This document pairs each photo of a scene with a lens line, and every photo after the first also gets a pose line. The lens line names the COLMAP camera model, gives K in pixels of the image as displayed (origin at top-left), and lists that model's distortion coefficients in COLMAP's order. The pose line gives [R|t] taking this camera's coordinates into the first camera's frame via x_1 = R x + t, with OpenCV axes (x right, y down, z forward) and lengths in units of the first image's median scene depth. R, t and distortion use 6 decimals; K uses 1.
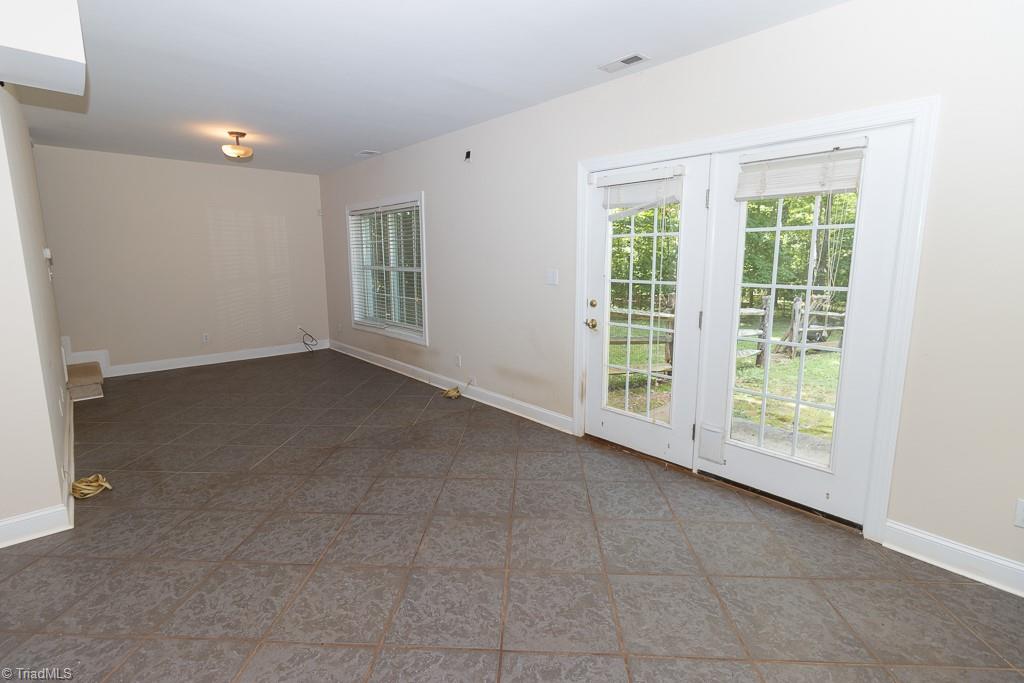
lens RADIAL K [[480.4, 0, 507.1], [0, 480.4, 340.5], [0, 0, 1]] dist [-0.018227, -0.000288]
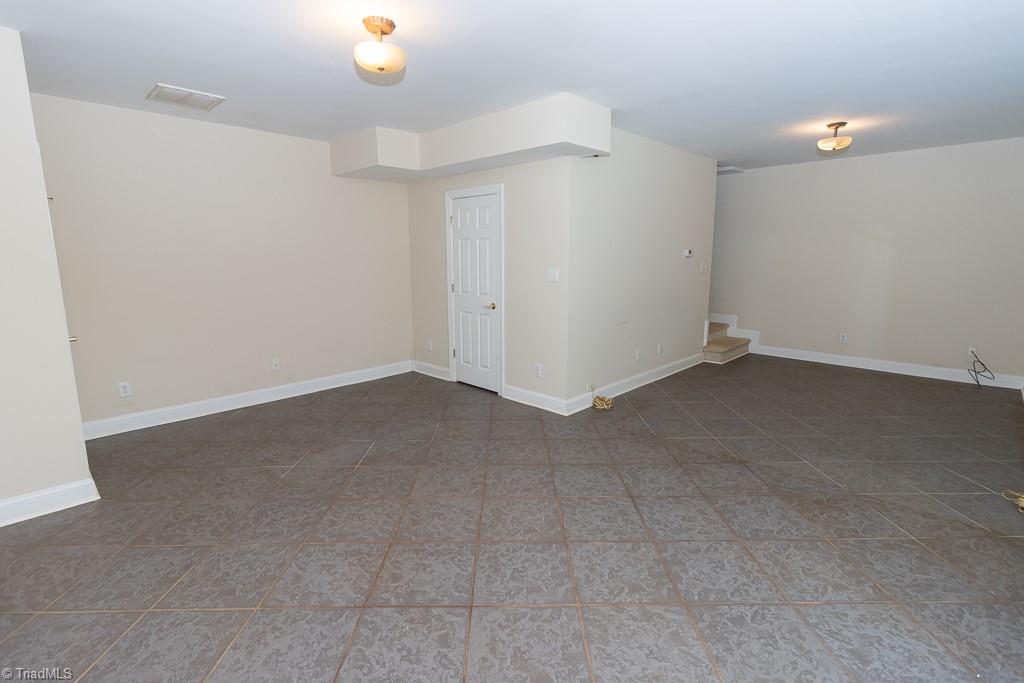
lens RADIAL K [[480.4, 0, 506.8], [0, 480.4, 336.5], [0, 0, 1]] dist [-0.018227, -0.000288]
pose [[0.035106, 0.177272, -0.983536, 0.576667], [-0.173039, 0.970356, 0.168720, -0.104896], [0.984289, 0.164267, 0.064740, 0.522515]]
